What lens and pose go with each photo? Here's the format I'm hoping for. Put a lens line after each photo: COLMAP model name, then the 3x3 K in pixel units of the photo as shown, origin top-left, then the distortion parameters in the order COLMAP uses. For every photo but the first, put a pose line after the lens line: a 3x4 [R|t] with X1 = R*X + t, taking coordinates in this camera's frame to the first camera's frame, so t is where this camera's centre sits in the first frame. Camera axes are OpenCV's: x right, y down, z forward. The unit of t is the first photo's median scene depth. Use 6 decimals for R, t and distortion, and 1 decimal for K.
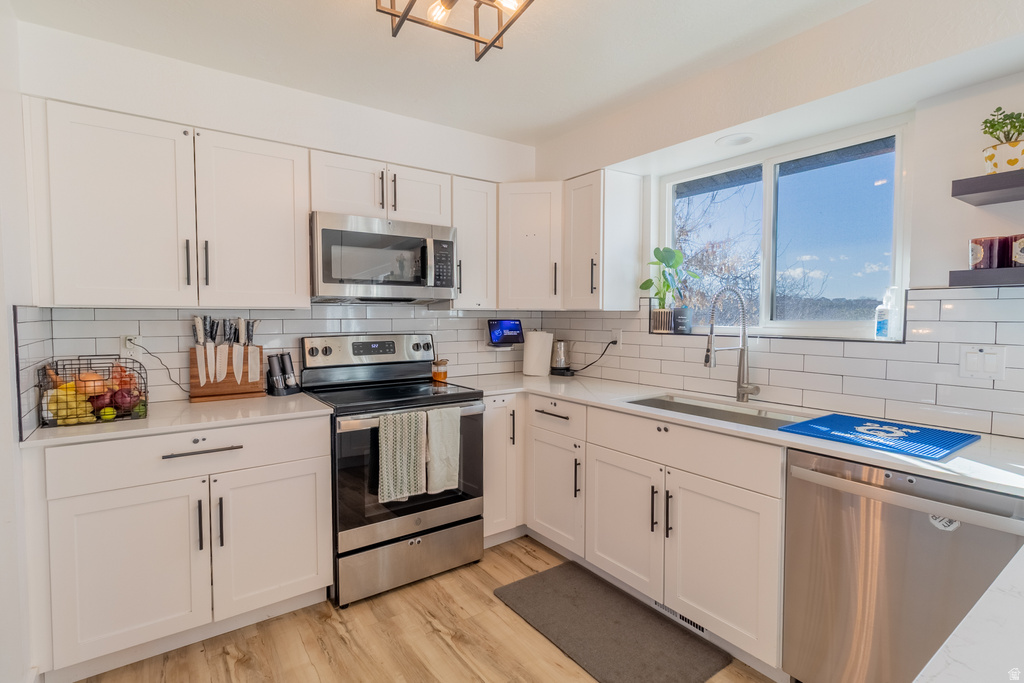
lens RADIAL K [[498.9, 0, 513.3], [0, 498.9, 334.8], [0, 0, 1]] dist [0.006069, -0.000166]
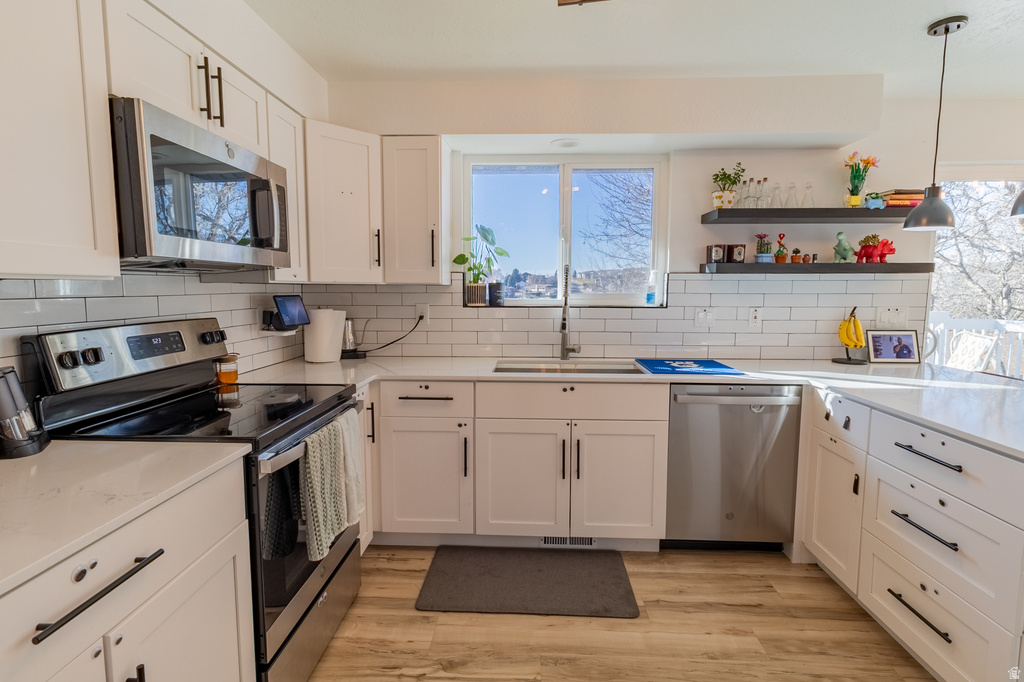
lens RADIAL K [[498.9, 0, 514.3], [0, 498.9, 334.5], [0, 0, 1]] dist [0.006069, -0.000166]
pose [[0.618144, -0.072643, 0.782701, -0.566188], [0.030778, 0.997194, 0.068243, -0.015986], [-0.785462, -0.018094, 0.618645, 0.327653]]
